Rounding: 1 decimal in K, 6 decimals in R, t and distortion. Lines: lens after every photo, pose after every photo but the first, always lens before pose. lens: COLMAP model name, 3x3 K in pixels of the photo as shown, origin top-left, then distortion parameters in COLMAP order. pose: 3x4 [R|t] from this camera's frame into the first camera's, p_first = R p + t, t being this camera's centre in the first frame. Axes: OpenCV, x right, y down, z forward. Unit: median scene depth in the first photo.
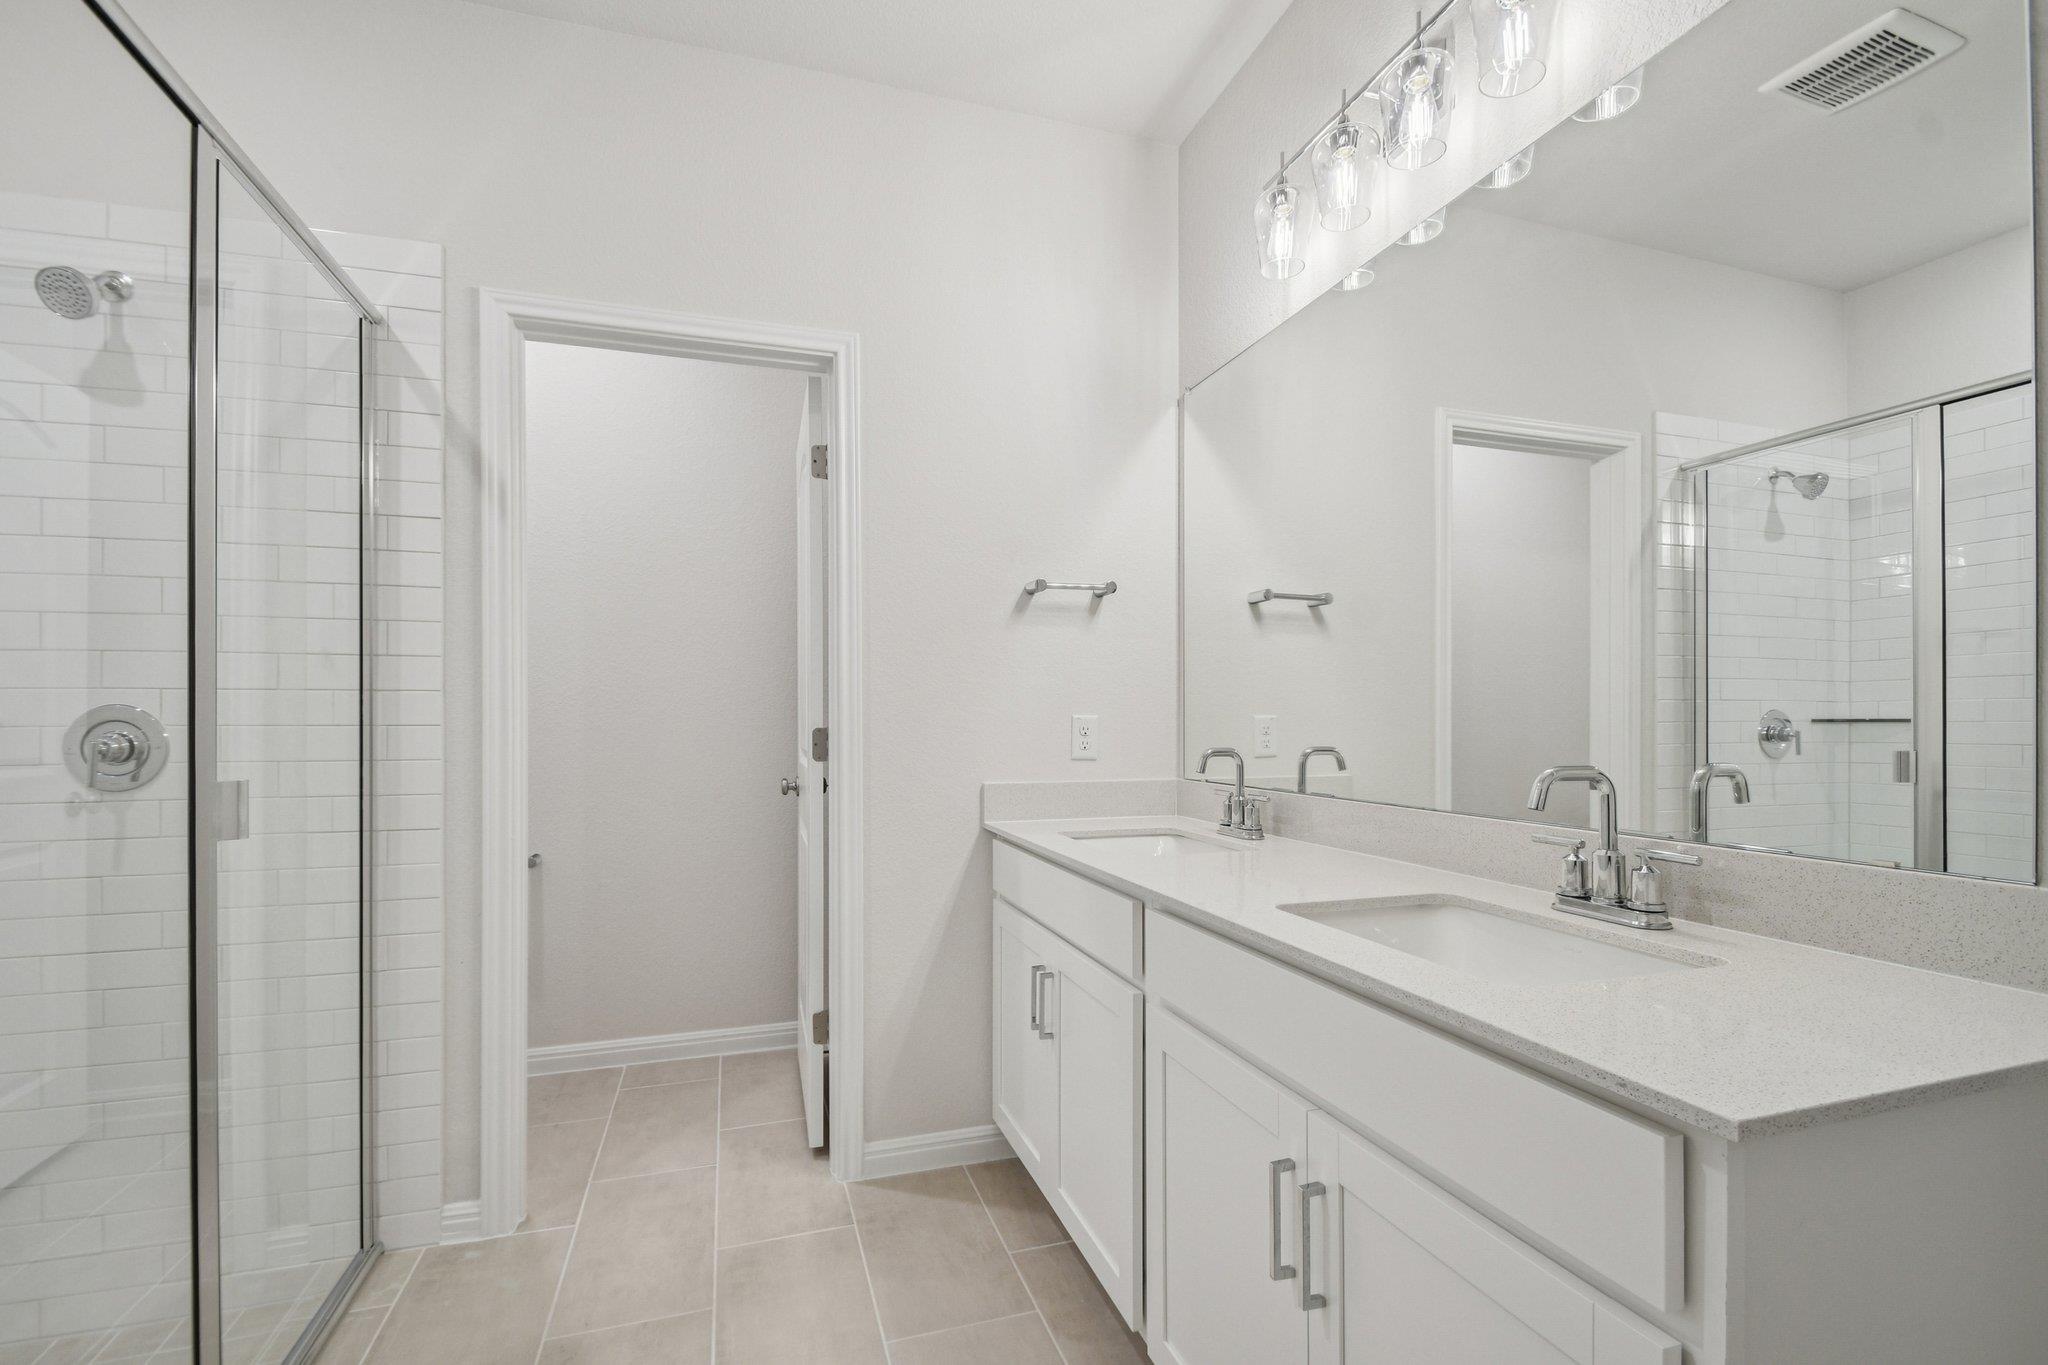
lens RADIAL K [[906.3, 0, 1019.6], [0, 906.3, 713.7], [0, 0, 1]] dist [0.011042, -0.014056]
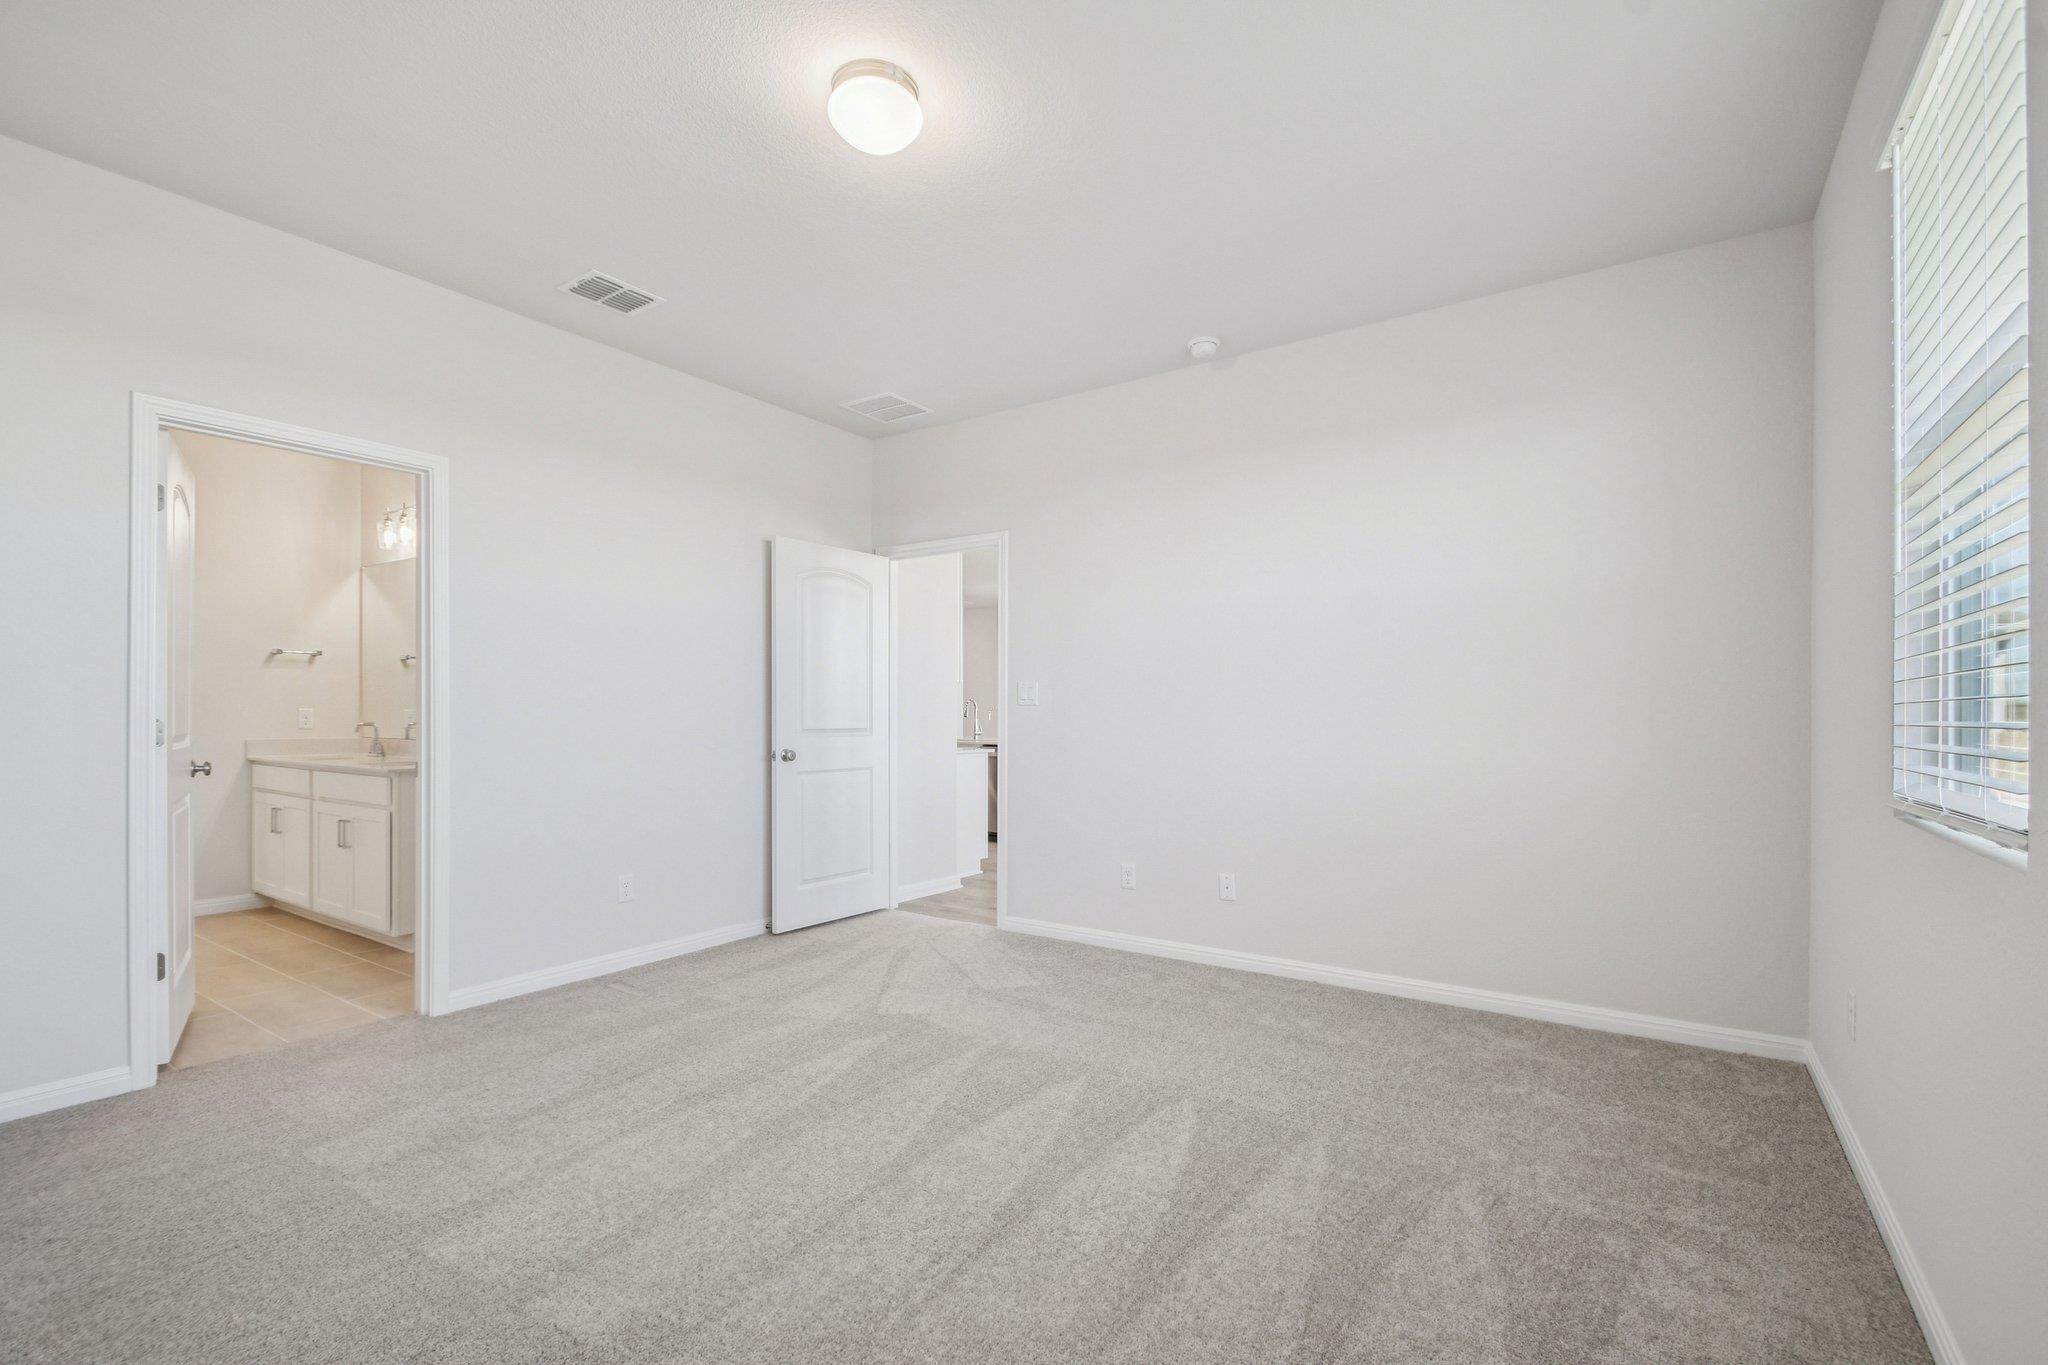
lens RADIAL K [[906.3, 0, 1019.6], [0, 906.3, 713.7], [0, 0, 1]] dist [0.011042, -0.014056]
pose [[0.783436, 0.004545, 0.621456, 0.065297], [-0.010199, 0.999933, 0.005545, -0.019080], [-0.621389, -0.010682, 0.783430, -1.974690]]
